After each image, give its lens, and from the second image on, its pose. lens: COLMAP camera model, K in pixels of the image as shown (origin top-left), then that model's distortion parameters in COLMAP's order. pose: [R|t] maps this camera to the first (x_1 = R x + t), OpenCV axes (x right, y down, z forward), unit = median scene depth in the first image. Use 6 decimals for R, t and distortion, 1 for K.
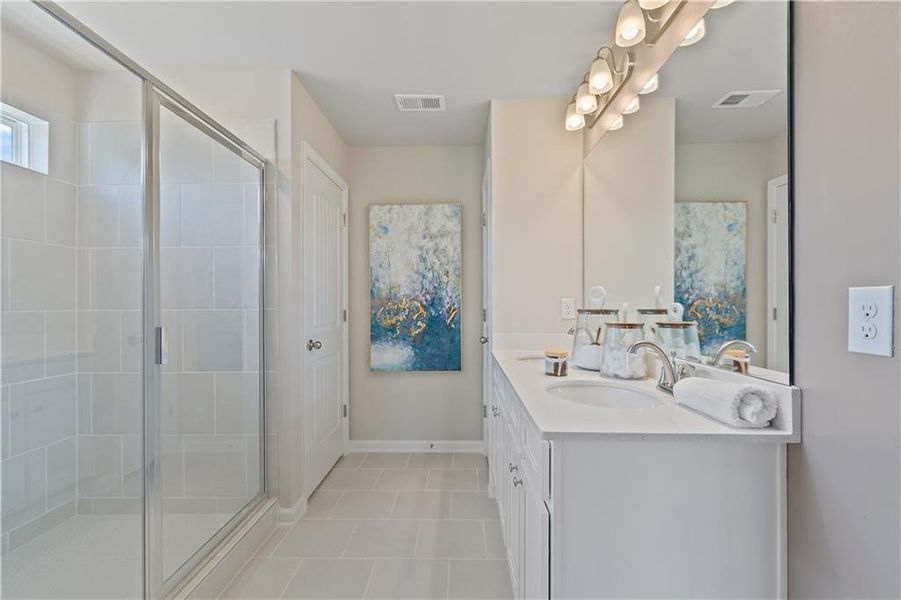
lens RADIAL K [[398.9, 0, 453.3], [0, 398.9, 299.0], [0, 0, 1]] dist [-0.000249, -0.000411]
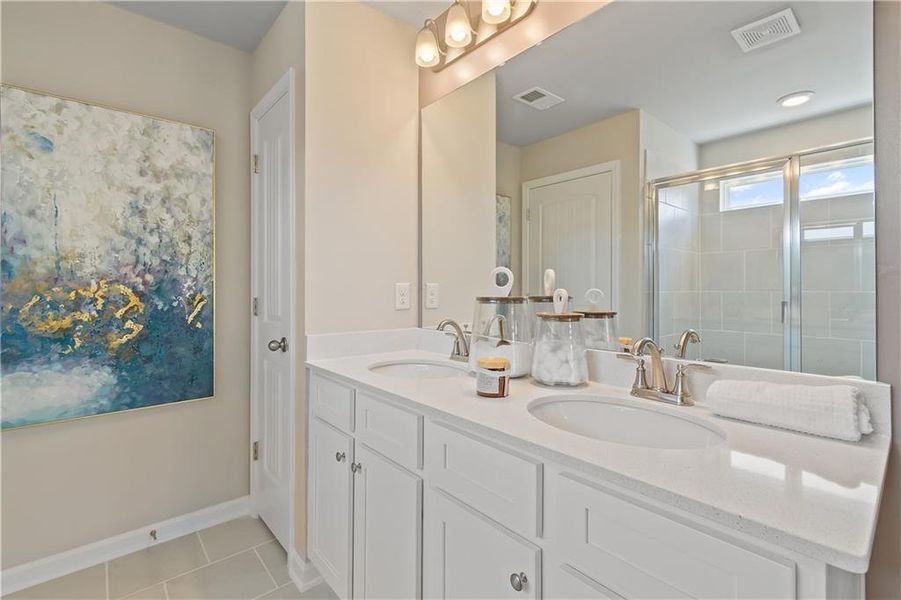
lens RADIAL K [[405.8, 0, 450.7], [0, 405.8, 284.7], [0, 0, 1]] dist [-0.002863, -0.000971]
pose [[0.739157, 0.009707, 0.673463, -0.134838], [-0.009495, 0.999947, -0.003991, 0.003276], [-0.673466, -0.003444, 0.739210, 0.273891]]
